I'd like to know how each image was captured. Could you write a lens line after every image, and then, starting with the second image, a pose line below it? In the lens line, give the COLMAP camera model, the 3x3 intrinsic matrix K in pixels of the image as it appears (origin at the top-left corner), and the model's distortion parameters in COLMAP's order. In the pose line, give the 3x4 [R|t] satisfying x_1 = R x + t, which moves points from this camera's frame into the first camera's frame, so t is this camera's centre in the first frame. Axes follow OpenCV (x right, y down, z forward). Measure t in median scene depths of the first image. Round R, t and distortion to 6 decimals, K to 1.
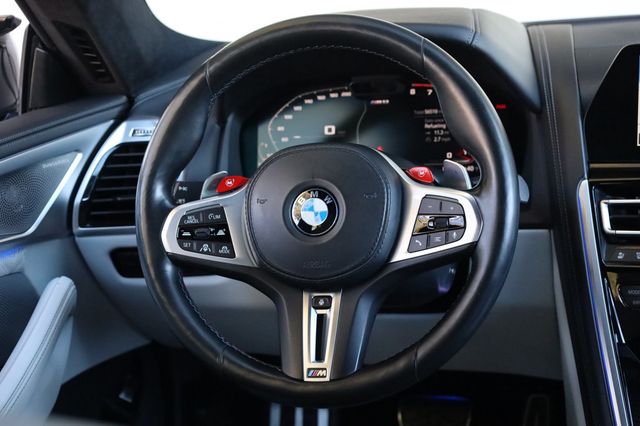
lens RADIAL K [[1202.7, 0, 320.0], [0, 1202.7, 213.0], [0, 0, 1]] dist [-0.012167, -0.035529]
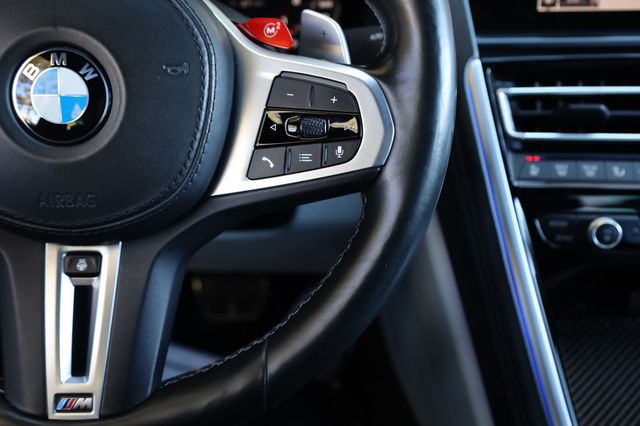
lens RADIAL K [[661.9, 0, 320.0], [0, 661.9, 213.0], [0, 0, 1]] dist [0.065845, -0.005054]
pose [[0.955001, -0.021700, 0.295808, 0.015409], [-0.036735, 0.980988, 0.190559, -0.010207], [-0.294319, -0.192851, 0.936047, 0.699649]]
